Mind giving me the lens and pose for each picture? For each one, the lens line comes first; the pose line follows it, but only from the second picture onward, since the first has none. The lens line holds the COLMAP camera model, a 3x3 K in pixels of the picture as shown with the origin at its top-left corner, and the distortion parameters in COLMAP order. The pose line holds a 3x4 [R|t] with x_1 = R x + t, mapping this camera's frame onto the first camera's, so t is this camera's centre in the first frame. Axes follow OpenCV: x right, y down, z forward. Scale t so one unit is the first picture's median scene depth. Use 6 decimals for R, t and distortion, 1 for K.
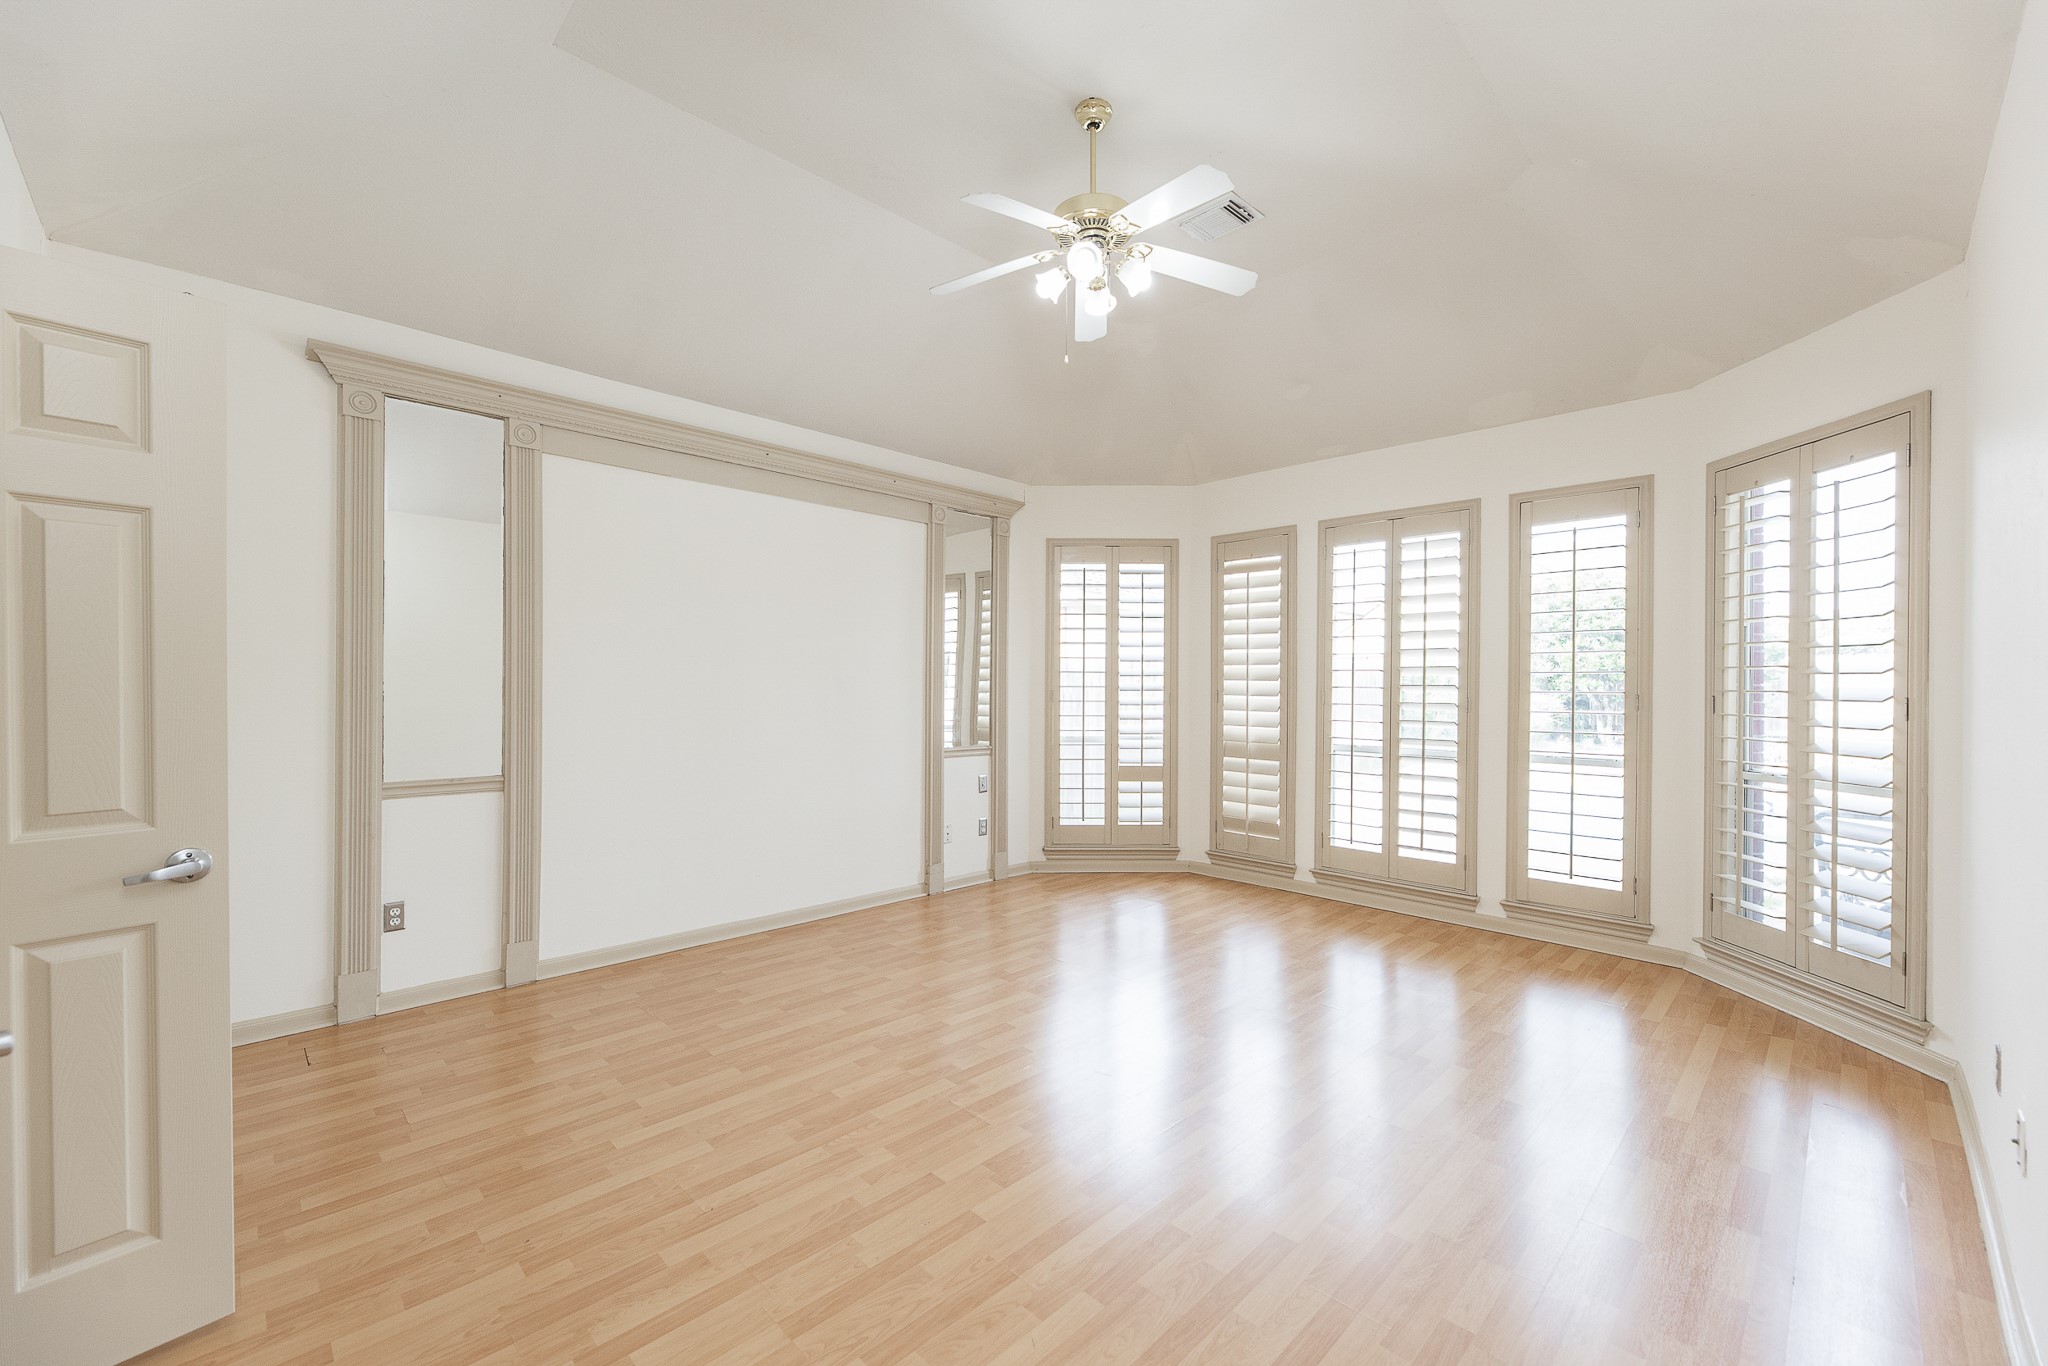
lens RADIAL K [[824.4, 0, 1032.8], [0, 824.4, 696.6], [0, 0, 1]] dist [-0.001957, -0.000204]
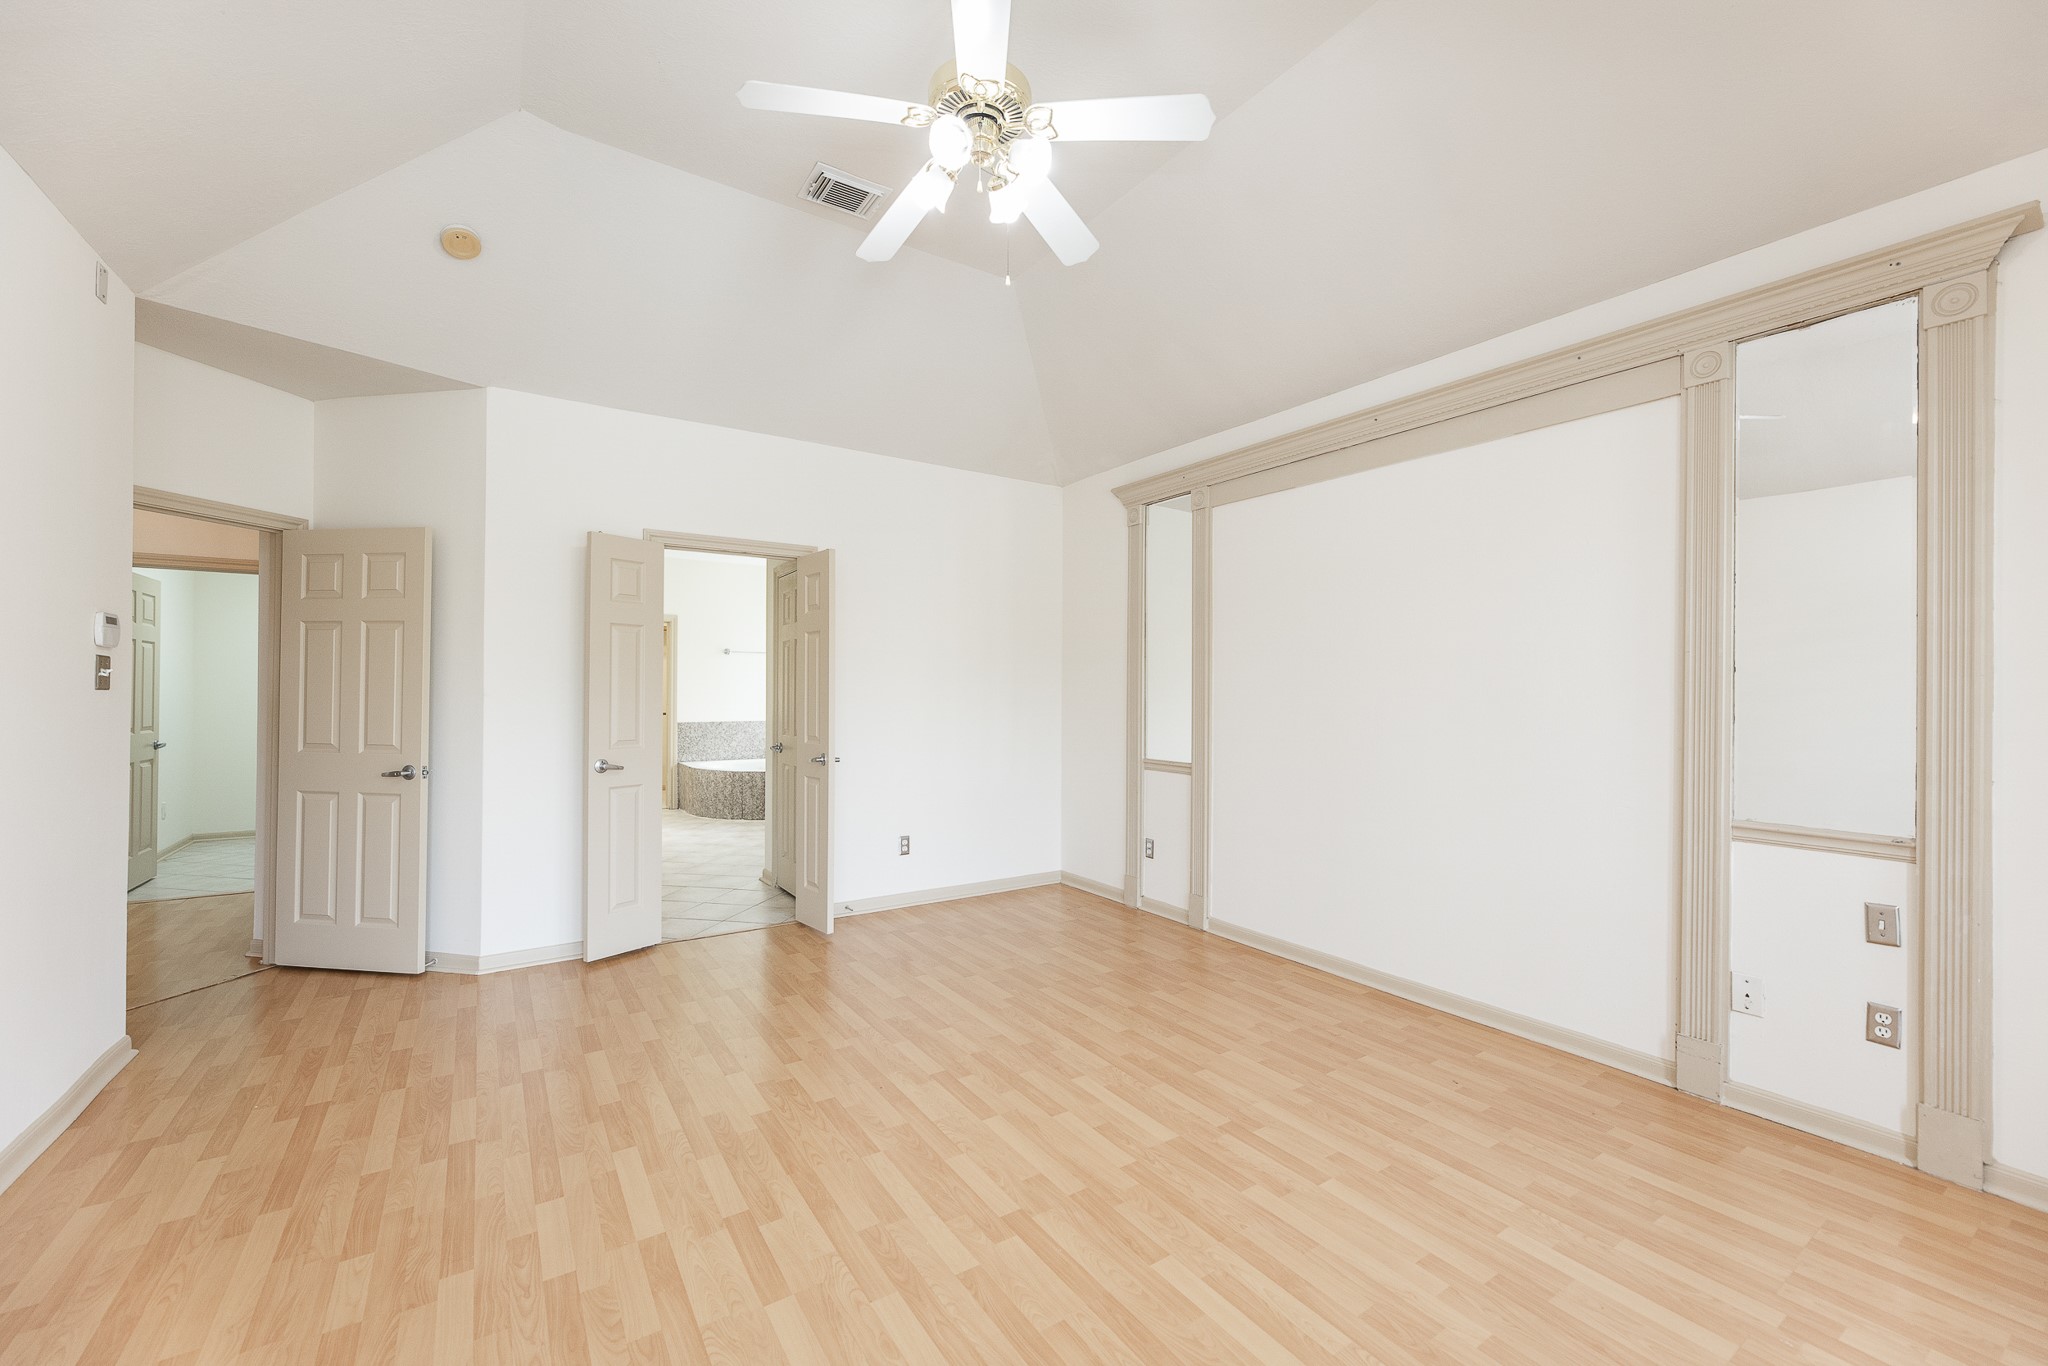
lens RADIAL K [[824.4, 0, 1028.8], [0, 824.4, 679.0], [0, 0, 1]] dist [-0.001957, -0.000204]
pose [[-0.196247, -0.018950, -0.980371, 0.675806], [-0.014444, 0.999761, -0.016434, -0.011669], [0.980448, 0.010936, -0.196474, 0.974448]]
